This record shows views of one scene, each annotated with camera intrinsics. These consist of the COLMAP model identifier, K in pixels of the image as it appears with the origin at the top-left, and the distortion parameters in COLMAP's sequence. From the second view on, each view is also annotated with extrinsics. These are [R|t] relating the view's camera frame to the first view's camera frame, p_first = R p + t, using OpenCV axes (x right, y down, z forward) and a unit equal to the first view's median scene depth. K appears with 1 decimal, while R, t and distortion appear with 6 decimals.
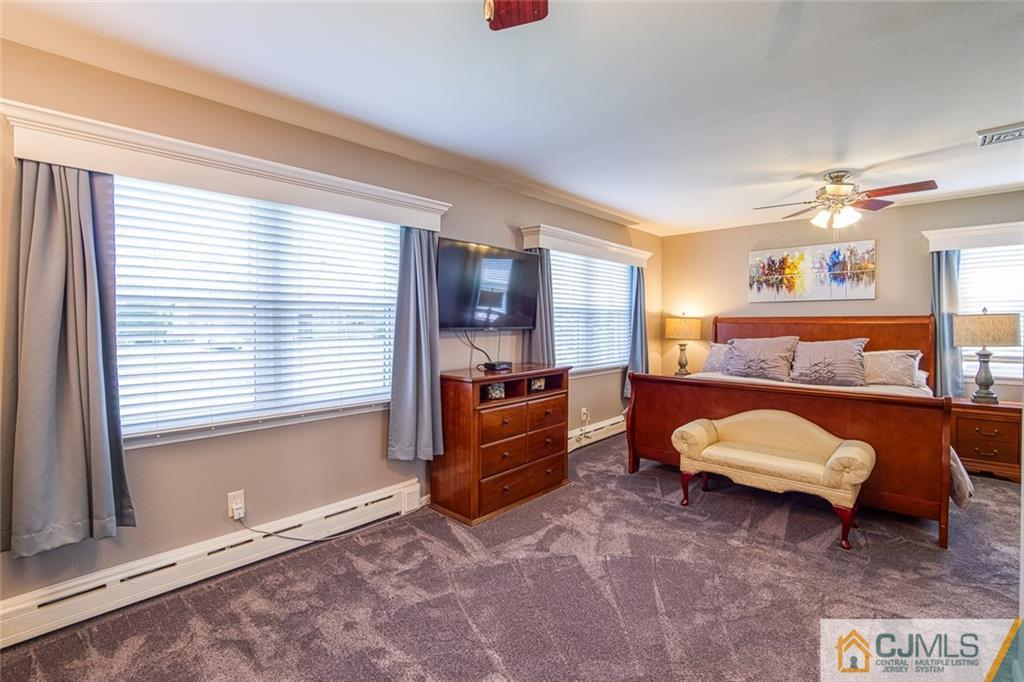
lens RADIAL K [[466.7, 0, 511.2], [0, 466.7, 333.8], [0, 0, 1]] dist [-0.030261, 0.003012]
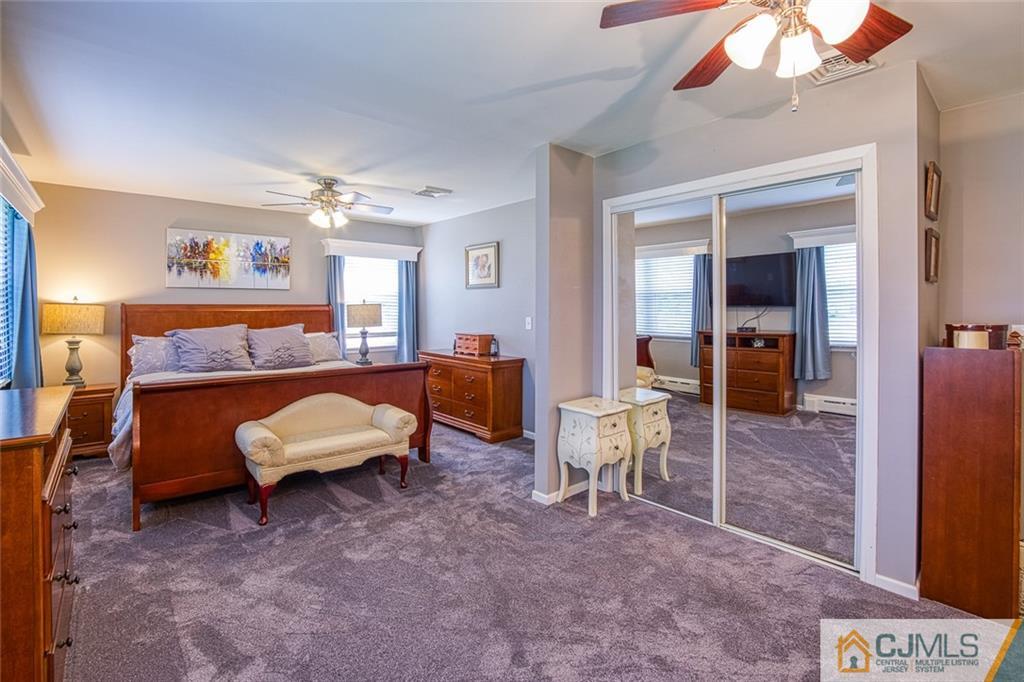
lens RADIAL K [[466.7, 0, 510.0], [0, 466.7, 313.8], [0, 0, 1]] dist [-0.030261, 0.003012]
pose [[0.117282, -0.009087, 0.993057, -0.312420], [0.024516, 0.999680, 0.006253, -0.009674], [-0.992796, 0.023613, 0.117468, 0.331150]]
